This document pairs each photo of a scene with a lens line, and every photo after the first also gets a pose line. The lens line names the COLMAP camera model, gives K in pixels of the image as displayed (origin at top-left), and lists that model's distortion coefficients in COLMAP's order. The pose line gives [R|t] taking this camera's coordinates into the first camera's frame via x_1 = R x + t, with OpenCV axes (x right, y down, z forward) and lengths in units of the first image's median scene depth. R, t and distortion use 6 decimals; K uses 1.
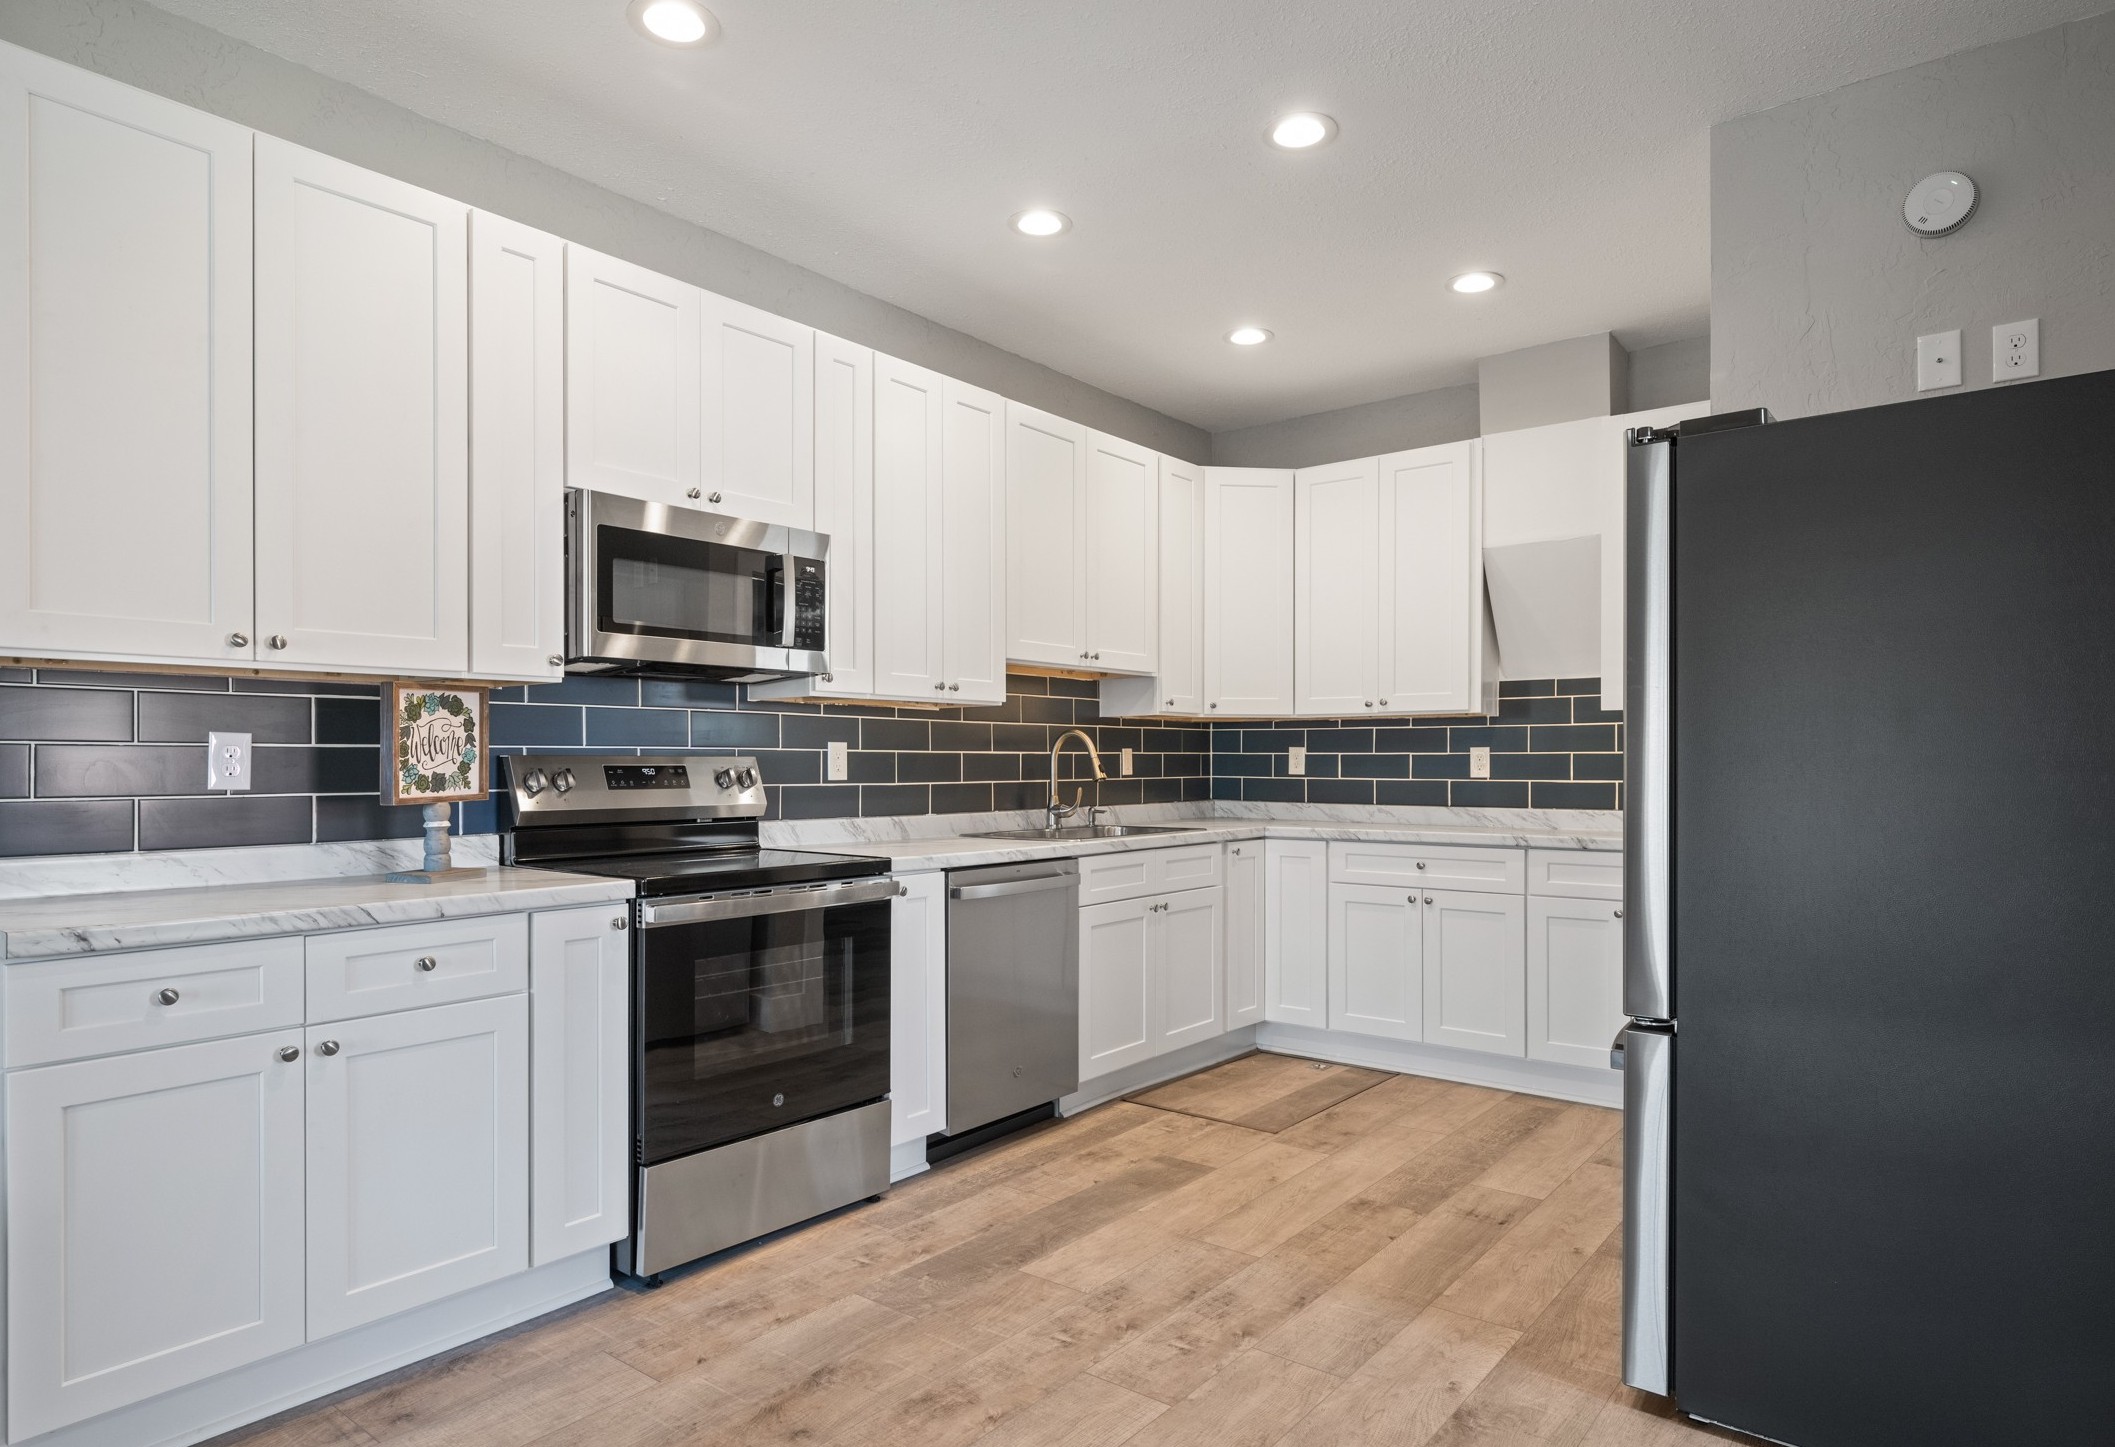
lens RADIAL K [[1206.2, 0, 1061.3], [0, 1206.2, 761.4], [0, 0, 1]] dist [-0.002677, -0.000028]
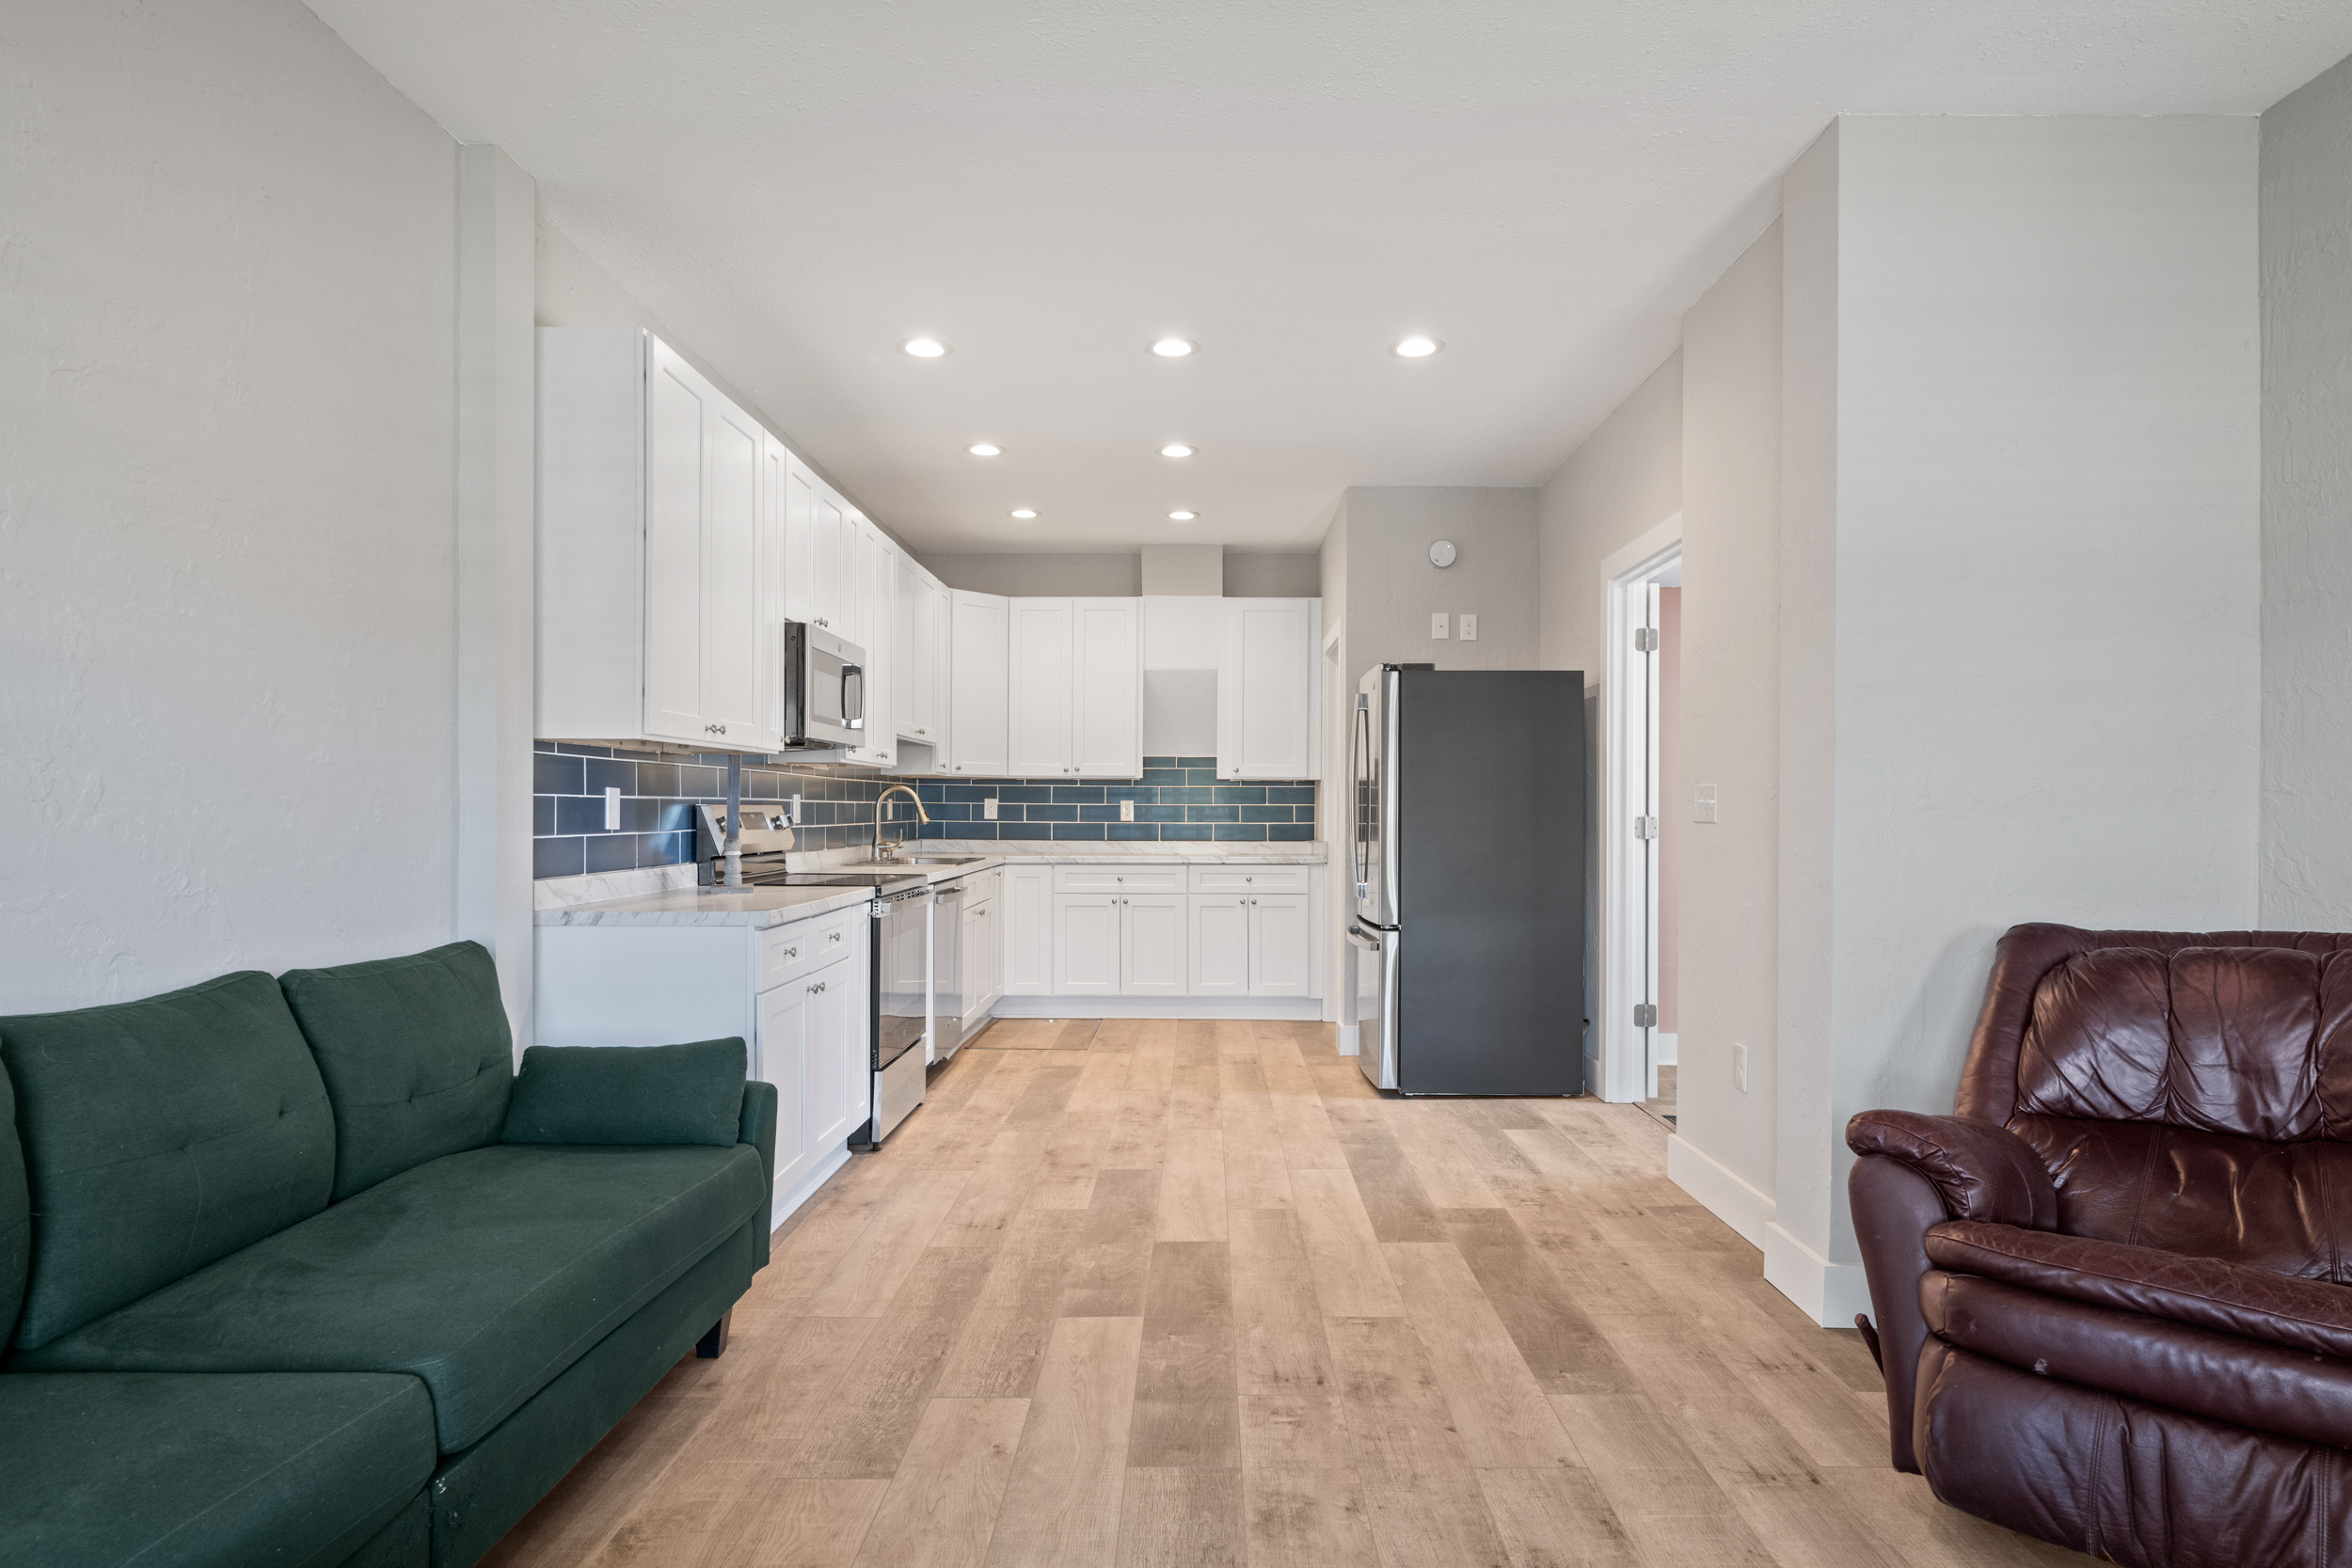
lens RADIAL K [[1280.4, 0, 1187.5], [0, 1280.4, 819.1], [0, 0, 1]] dist [-0.002679, -0.000738]
pose [[0.790331, -0.001176, 0.612678, -0.603403], [-0.004721, 0.999957, 0.008010, -0.001898], [-0.612661, -0.009223, 0.790292, -0.313742]]
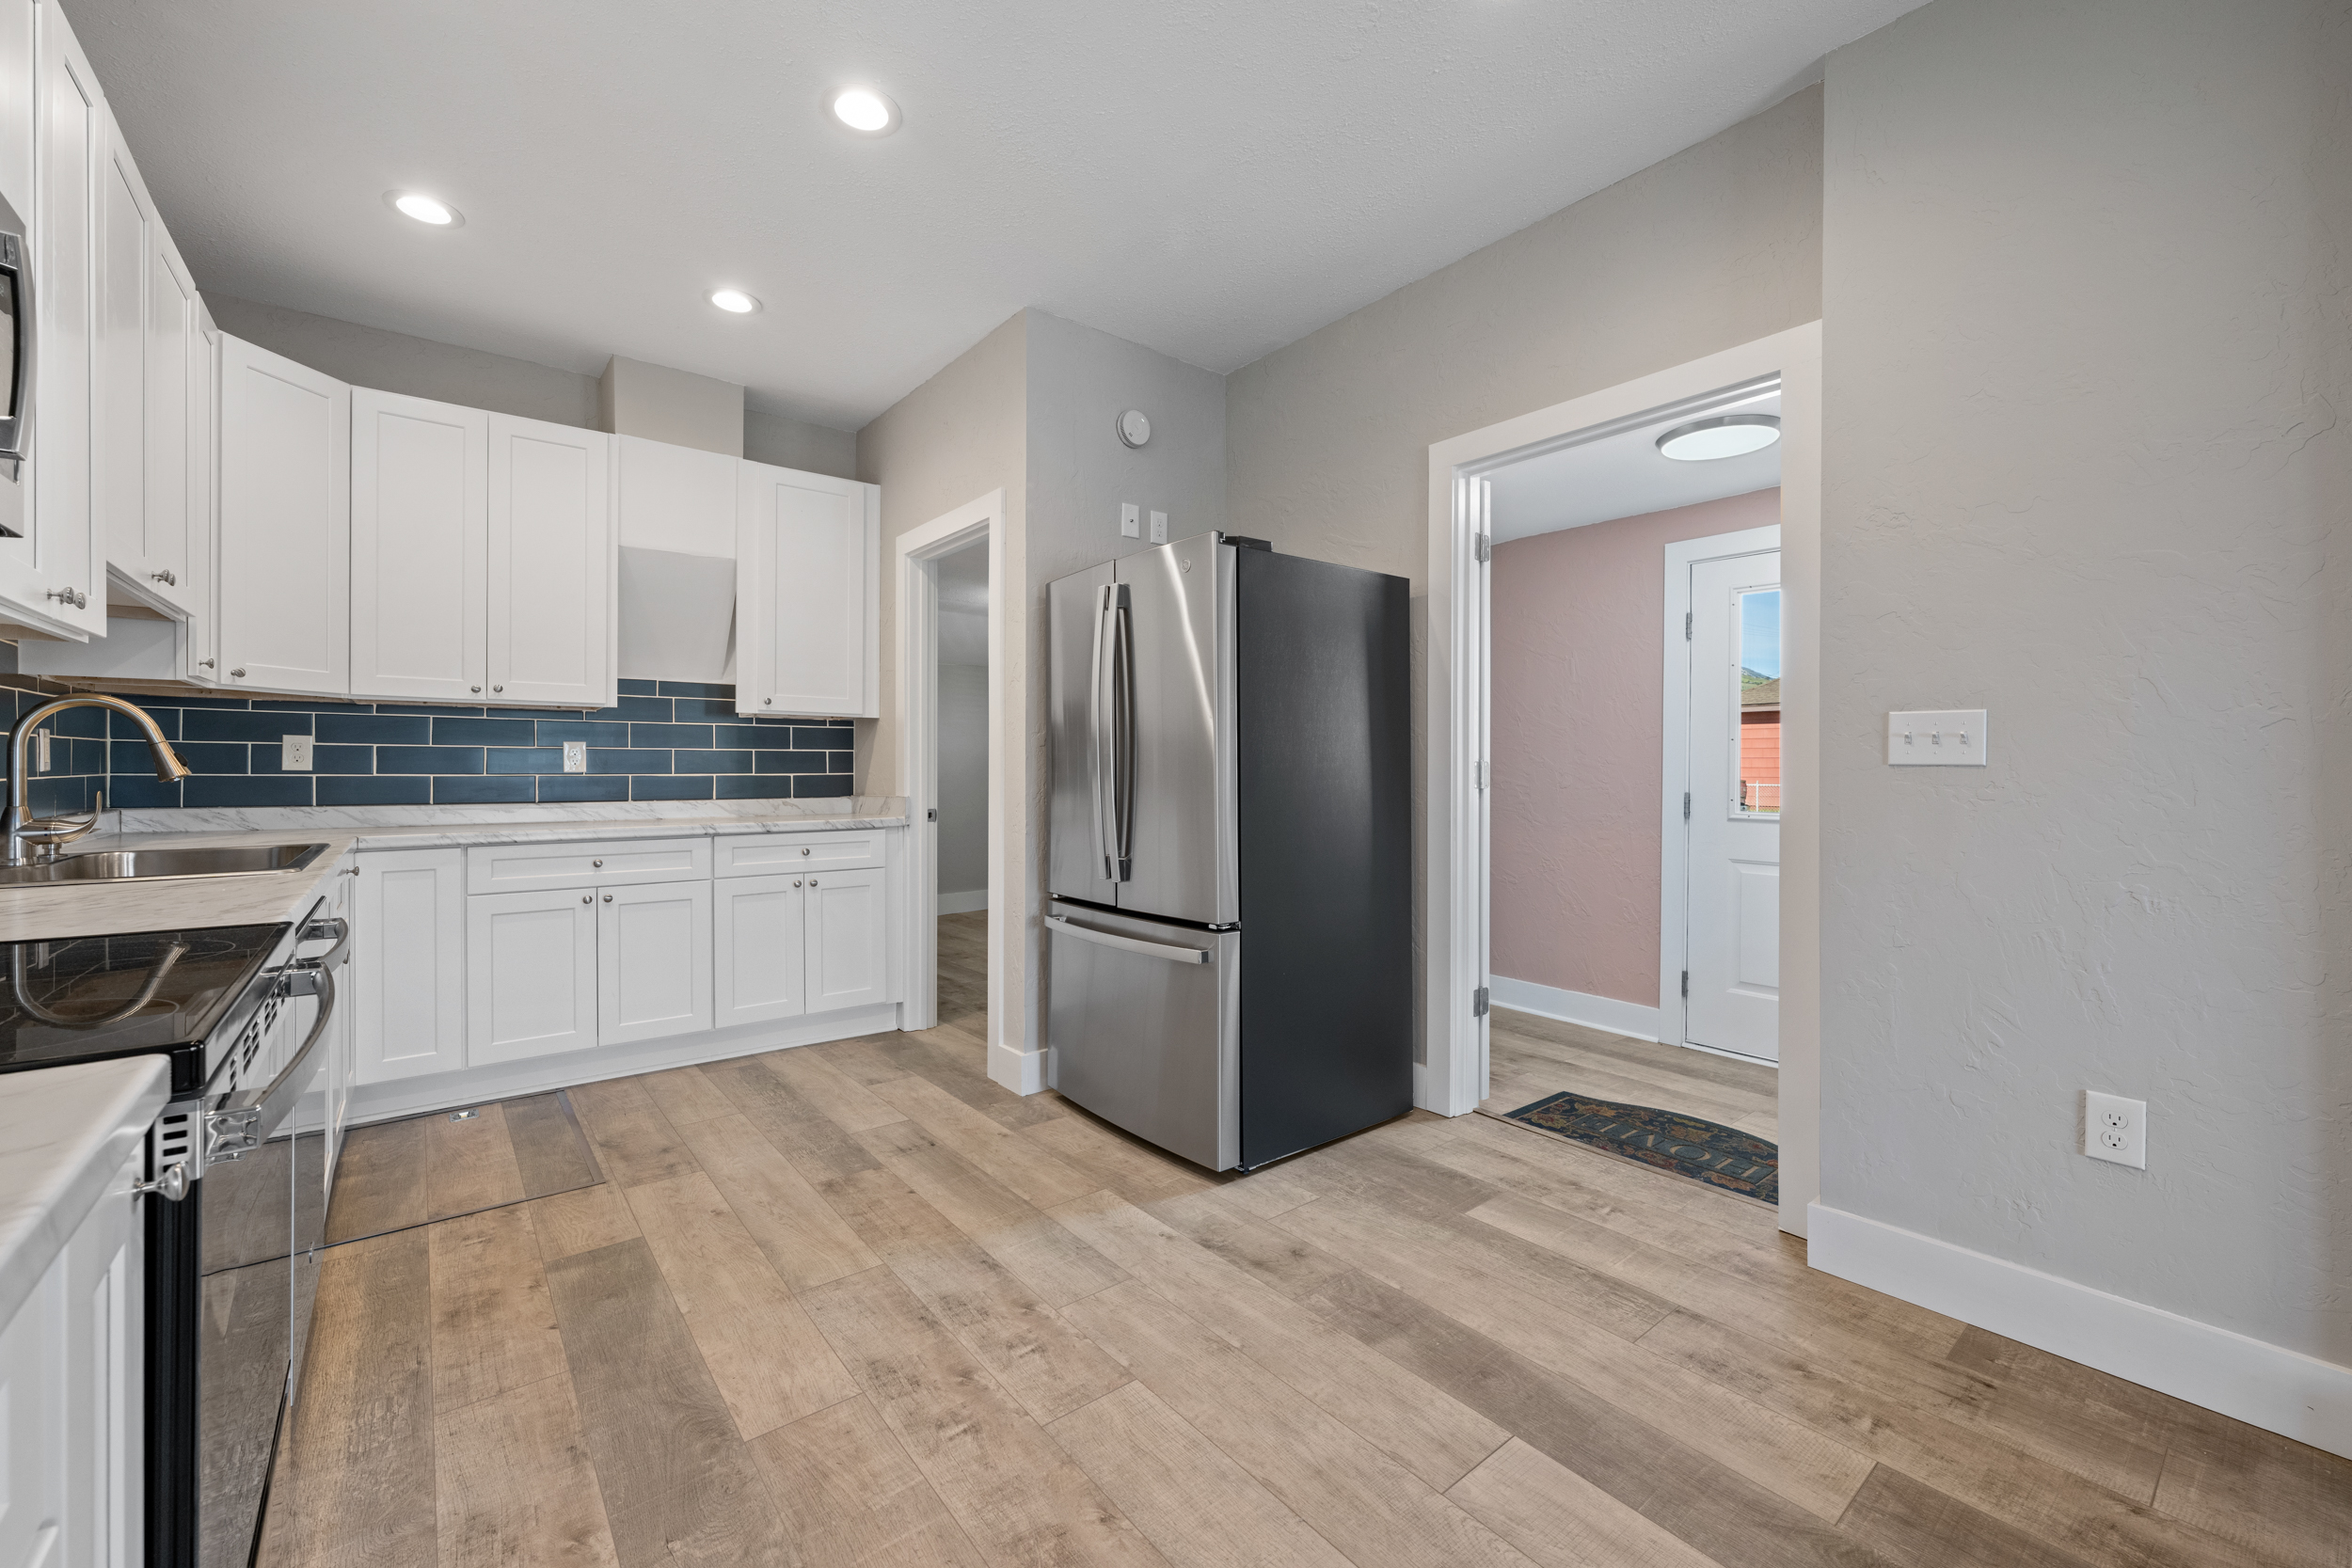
lens RADIAL K [[944.7, 0, 1168.4], [0, 944.7, 771.3], [0, 0, 1]] dist [-0.001157, 0.000025]
pose [[0.225169, -0.003791, 0.974312, -0.322422], [-0.003883, 0.999981, 0.004789, 0.007537], [-0.974312, -0.004861, 0.225150, 0.377268]]
